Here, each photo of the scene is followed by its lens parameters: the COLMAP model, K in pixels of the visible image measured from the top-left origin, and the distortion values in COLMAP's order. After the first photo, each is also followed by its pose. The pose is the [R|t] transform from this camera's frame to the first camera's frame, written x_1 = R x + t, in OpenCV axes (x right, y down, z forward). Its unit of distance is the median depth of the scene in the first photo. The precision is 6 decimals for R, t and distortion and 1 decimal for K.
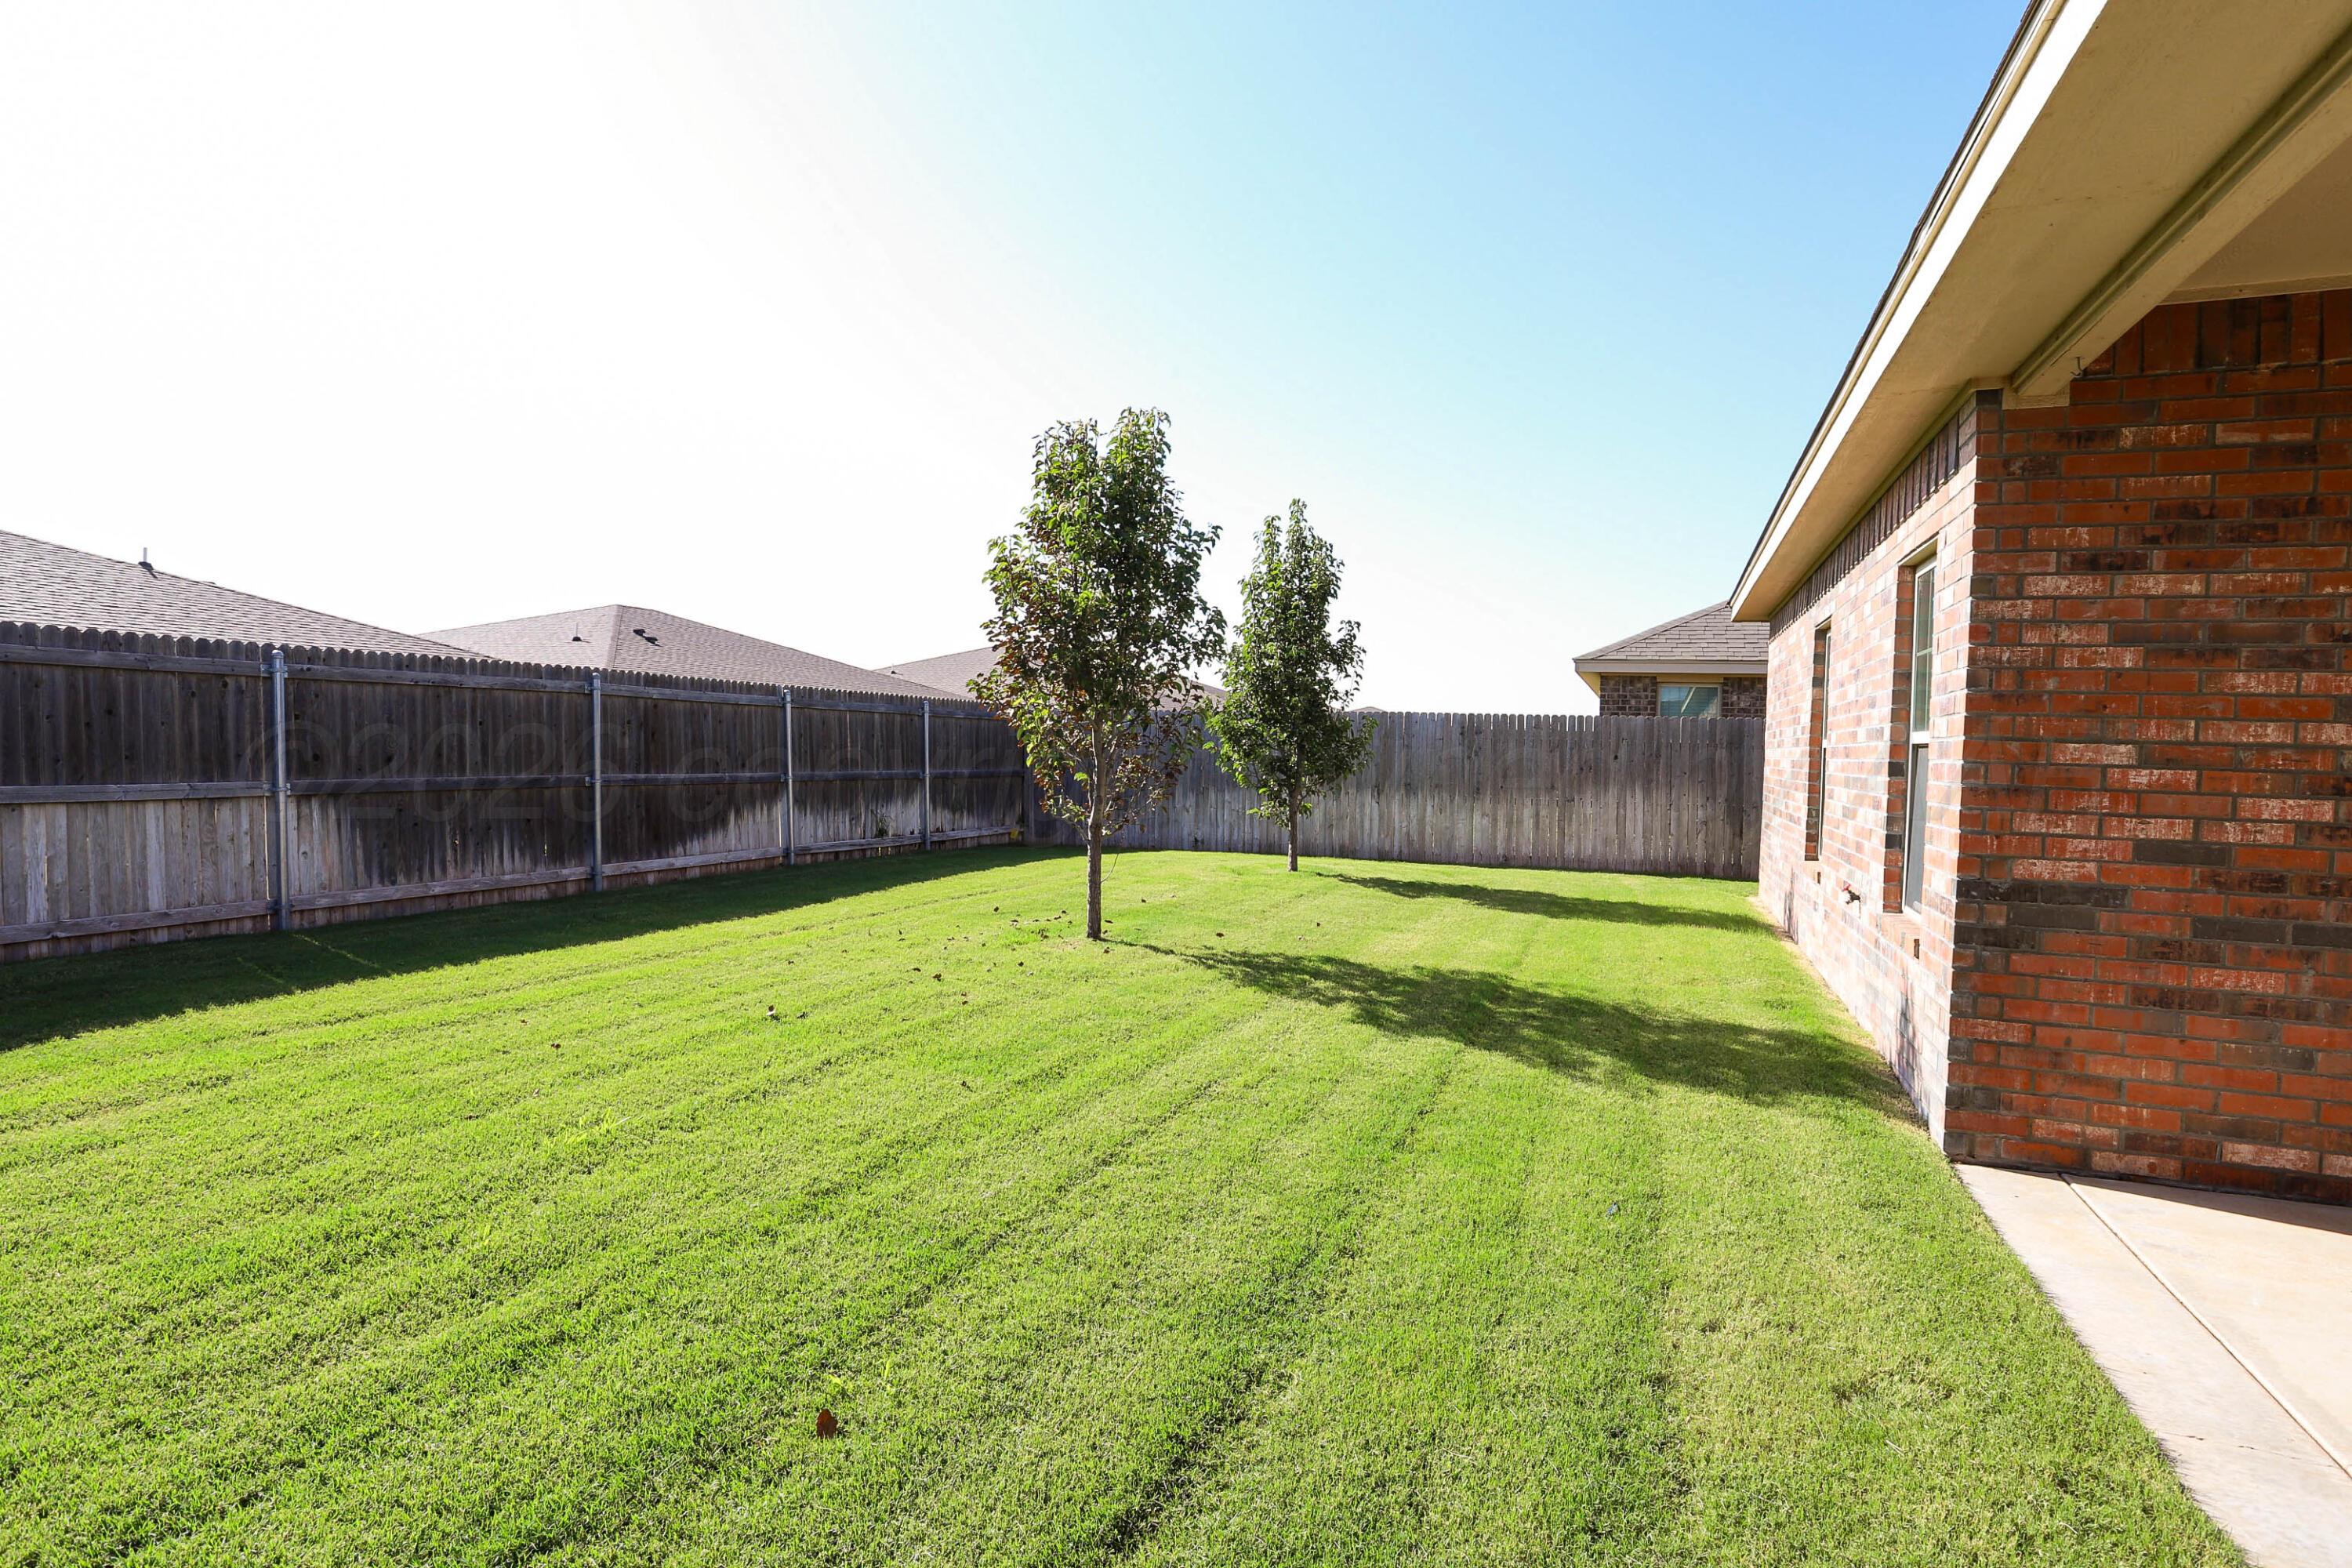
lens RADIAL K [[1258.5, 0, 1176.8], [0, 1258.5, 787.3], [0, 0, 1]] dist [-0.021508, 0.001023]
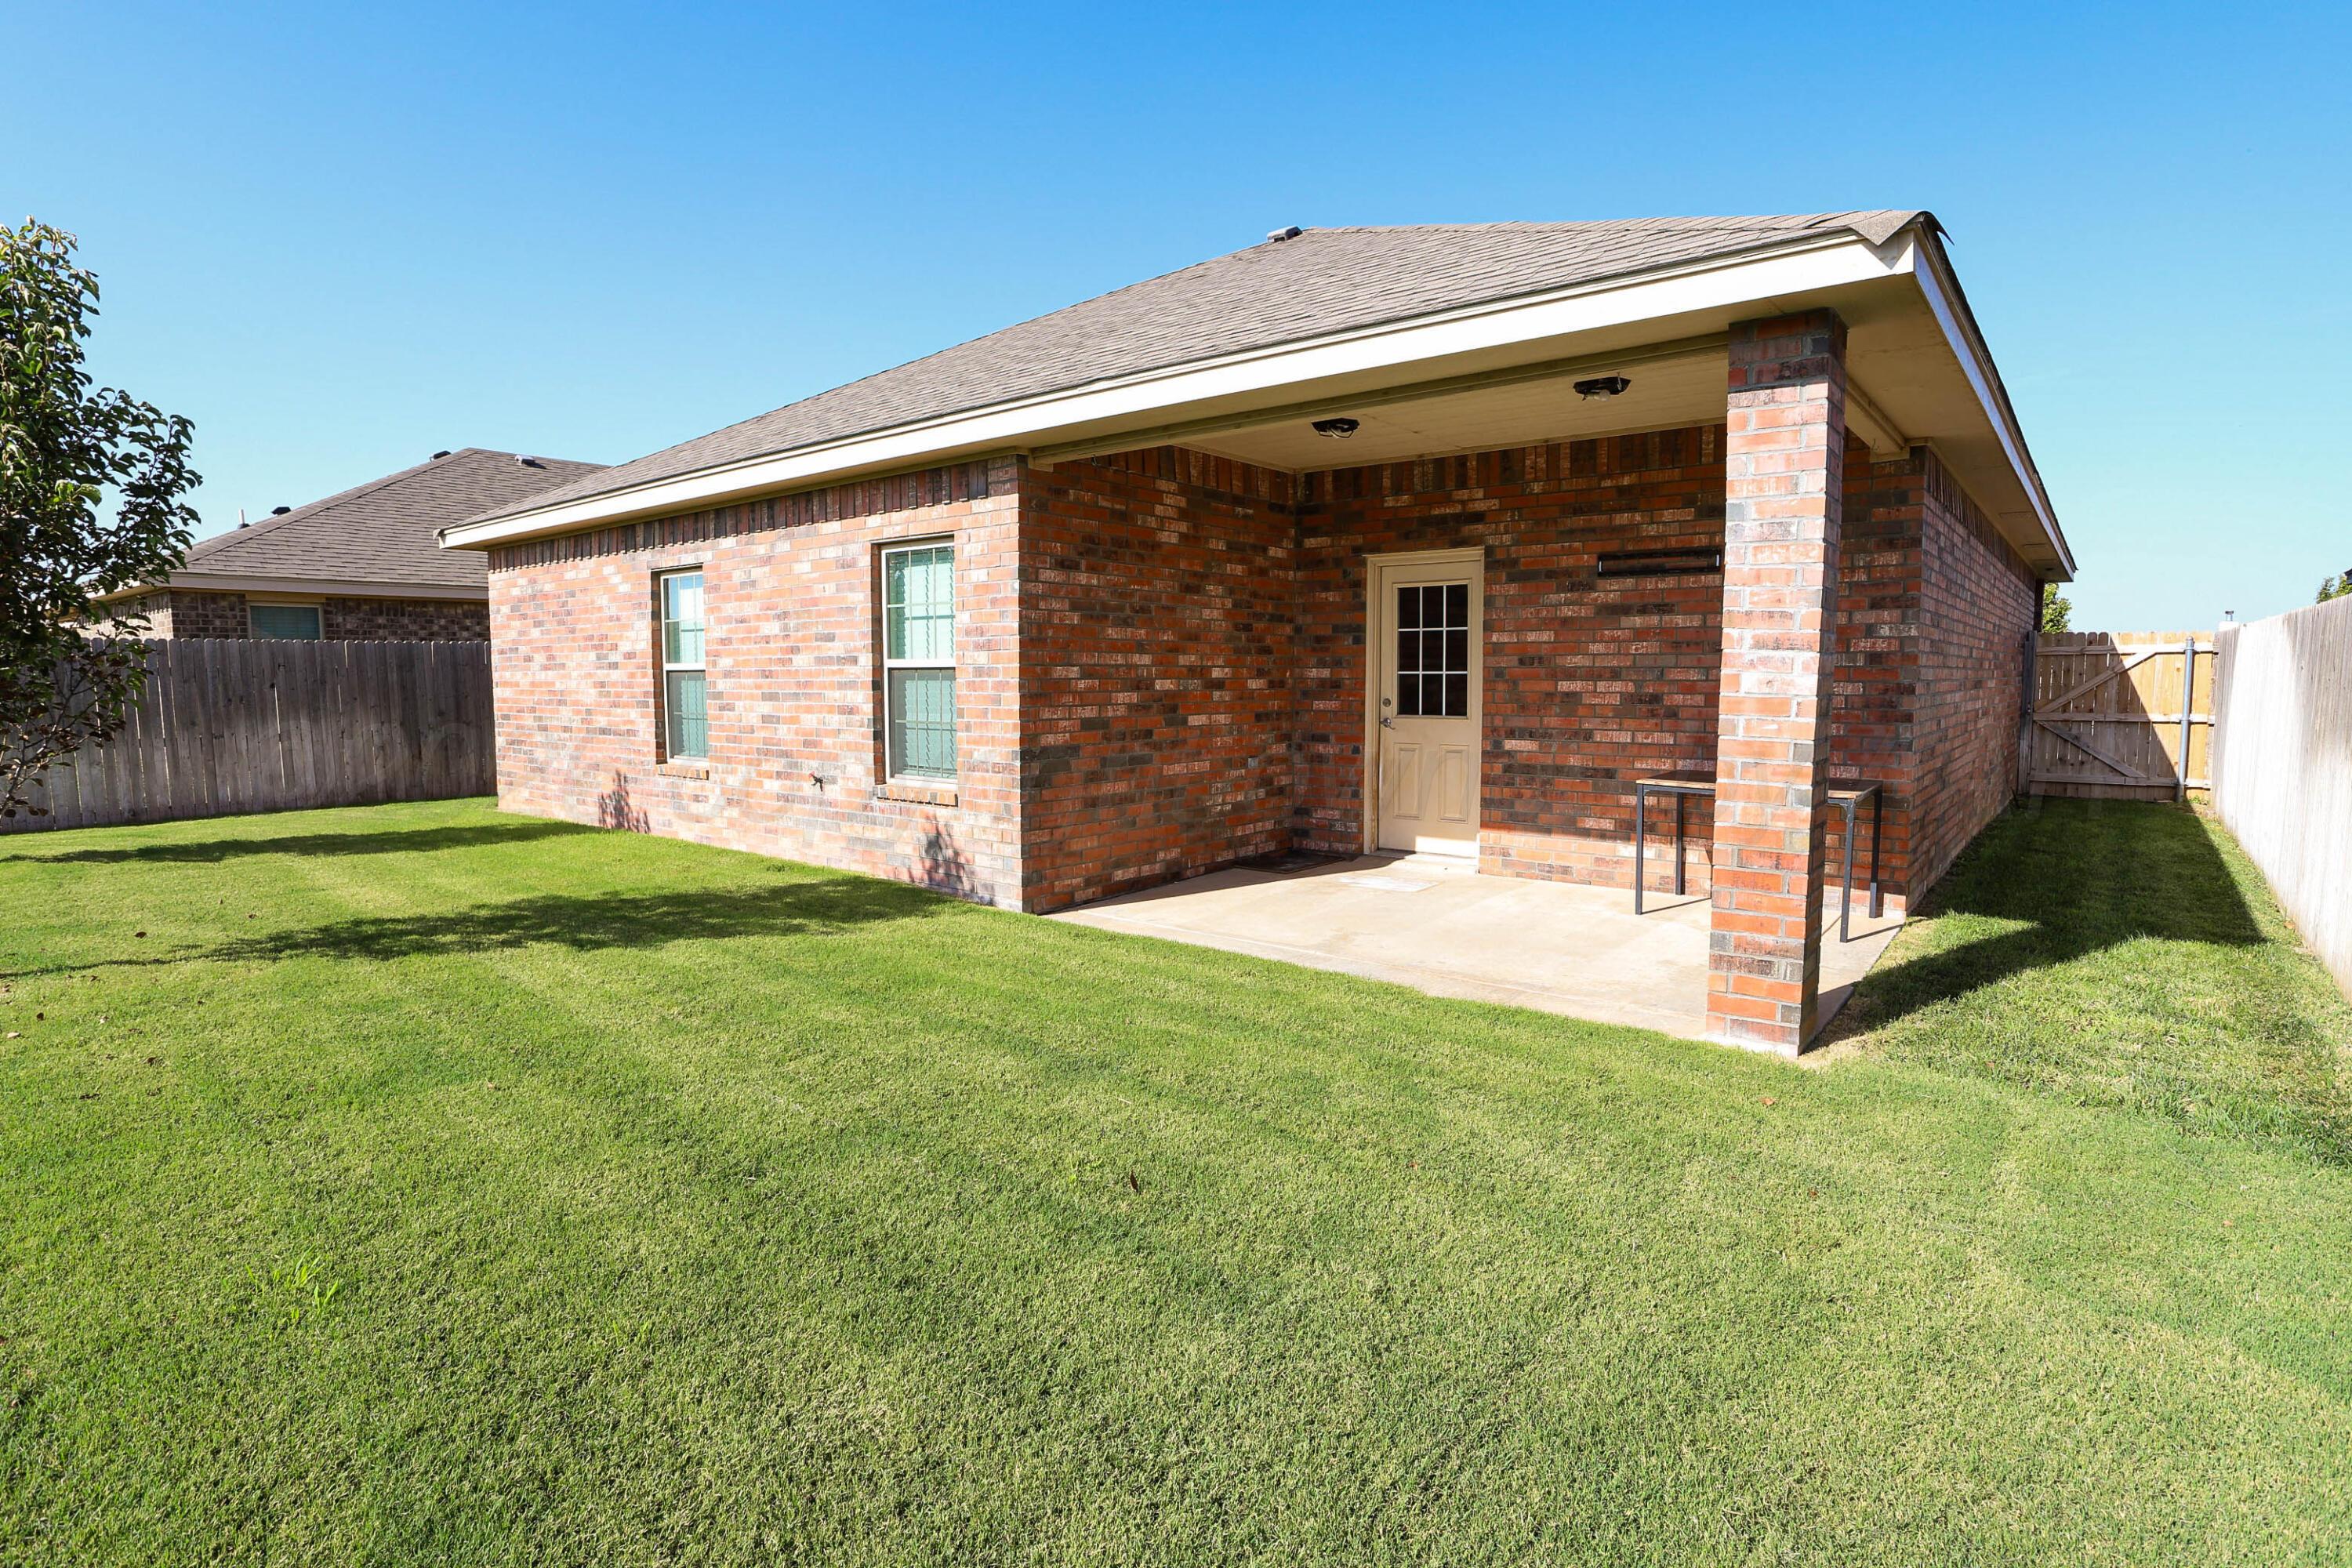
lens RADIAL K [[1258.5, 0, 1177.1], [0, 1258.5, 783.4], [0, 0, 1]] dist [-0.021508, 0.001023]
pose [[0.279316, -0.111486, 0.953705, -0.945955], [0.045162, 0.993663, 0.102930, -0.046225], [-0.959136, 0.014322, 0.282581, 0.334690]]
